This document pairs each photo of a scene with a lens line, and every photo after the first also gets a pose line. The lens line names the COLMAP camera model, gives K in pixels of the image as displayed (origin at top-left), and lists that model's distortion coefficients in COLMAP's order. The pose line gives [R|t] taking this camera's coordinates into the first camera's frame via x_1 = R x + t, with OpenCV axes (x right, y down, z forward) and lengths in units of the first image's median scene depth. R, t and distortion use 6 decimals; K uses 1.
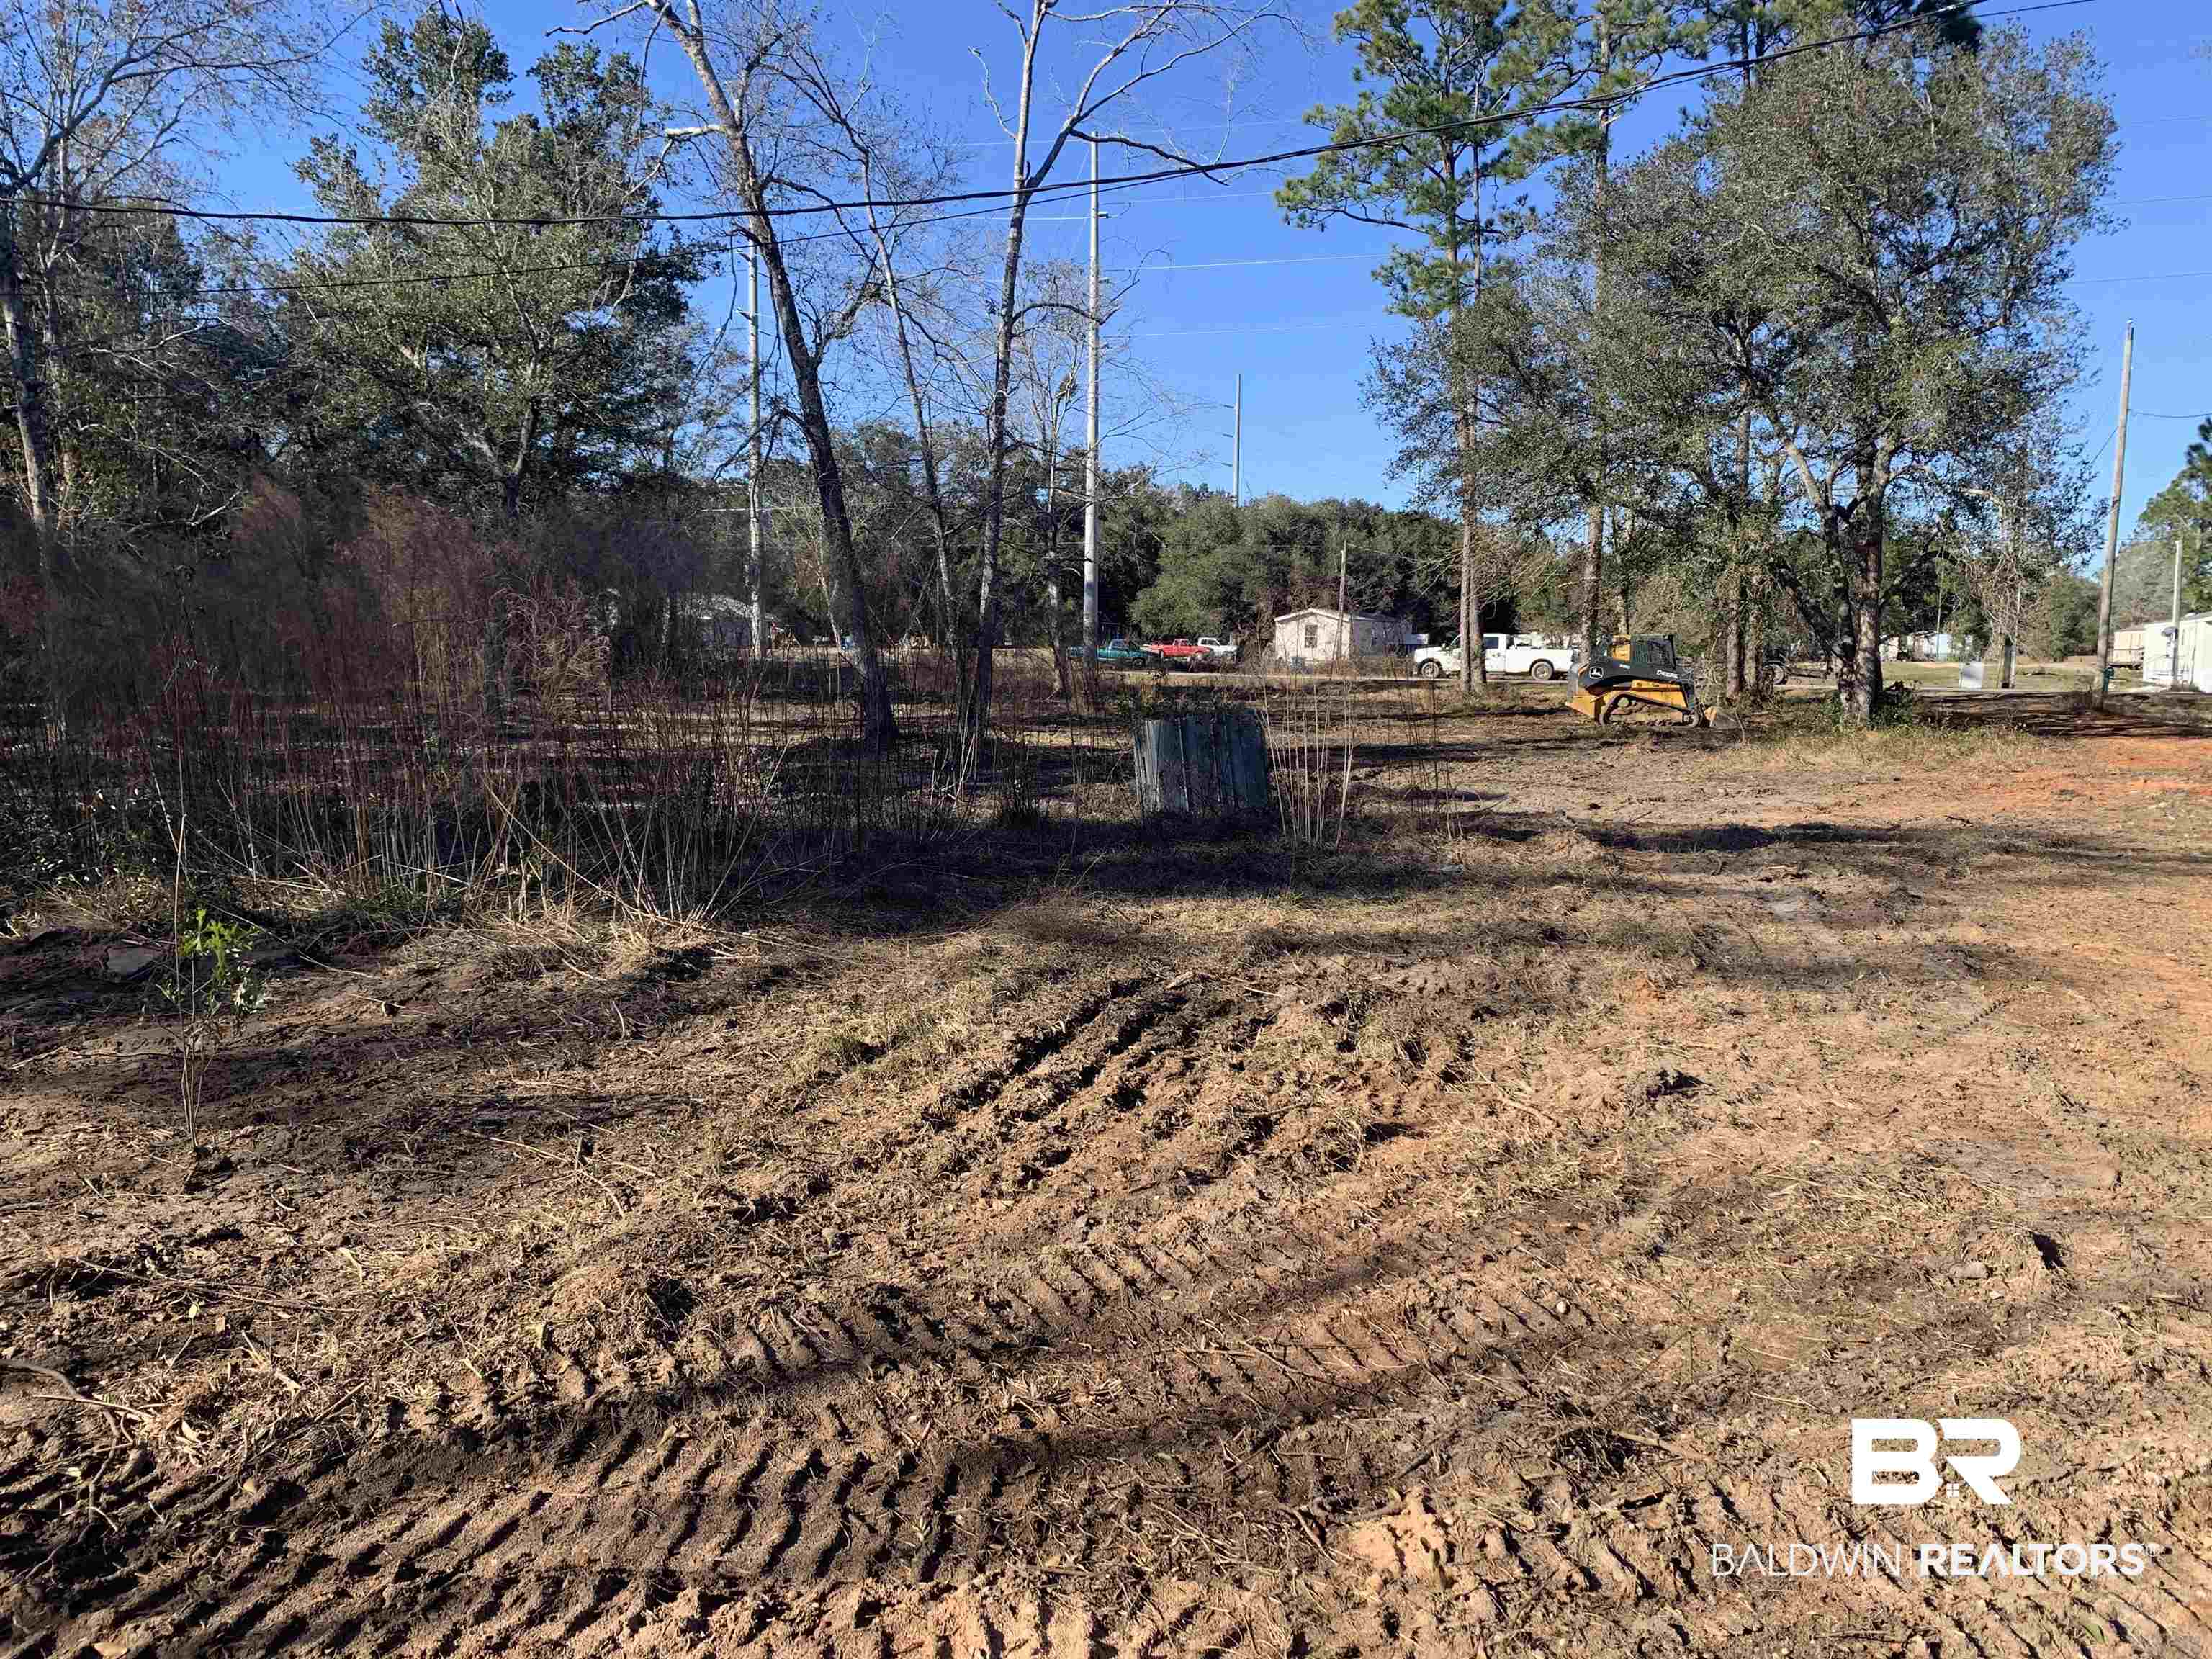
lens RADIAL K [[1675.6, 0, 1106.5], [0, 1675.6, 829.7], [0, 0, 1]] dist [-0.009183, -0.006330]
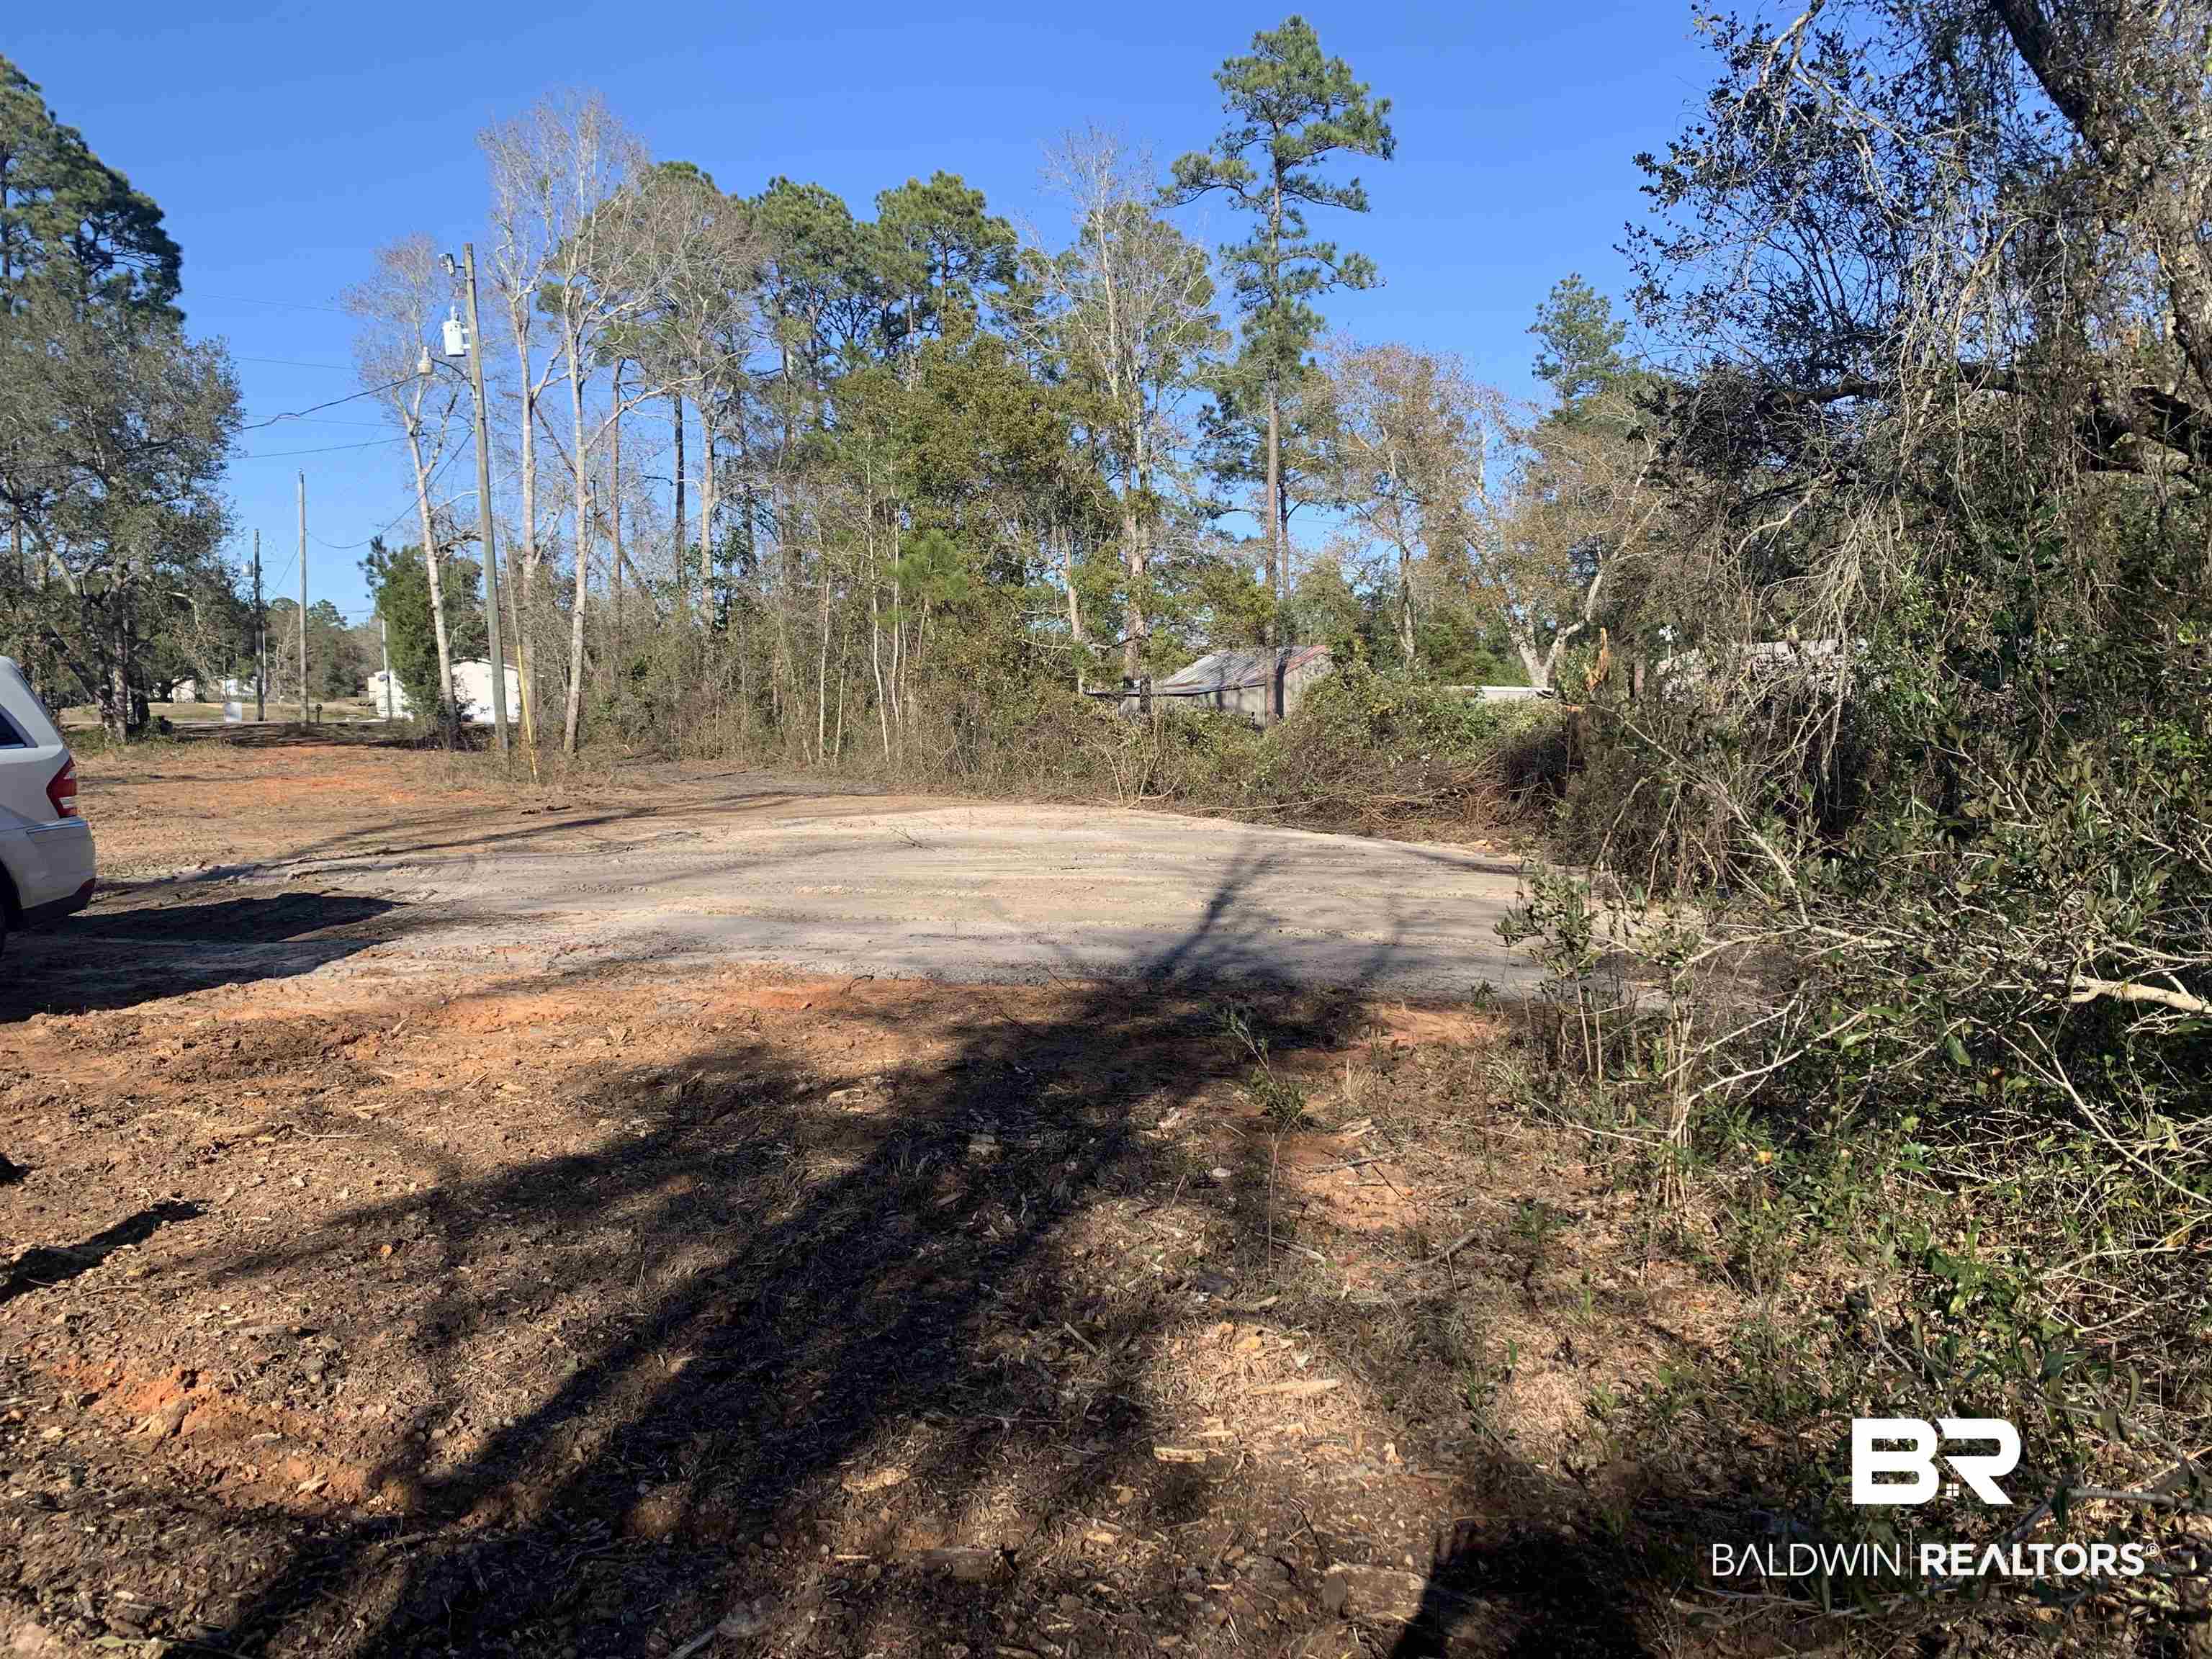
lens RADIAL K [[1675.6, 0, 1105.9], [0, 1675.6, 827.2], [0, 0, 1]] dist [-0.009183, -0.006330]
pose [[0.594449, -0.068394, 0.801220, -0.235543], [0.089447, 0.995817, 0.018642, 0.065207], [-0.799143, 0.060585, 0.598080, -0.614615]]
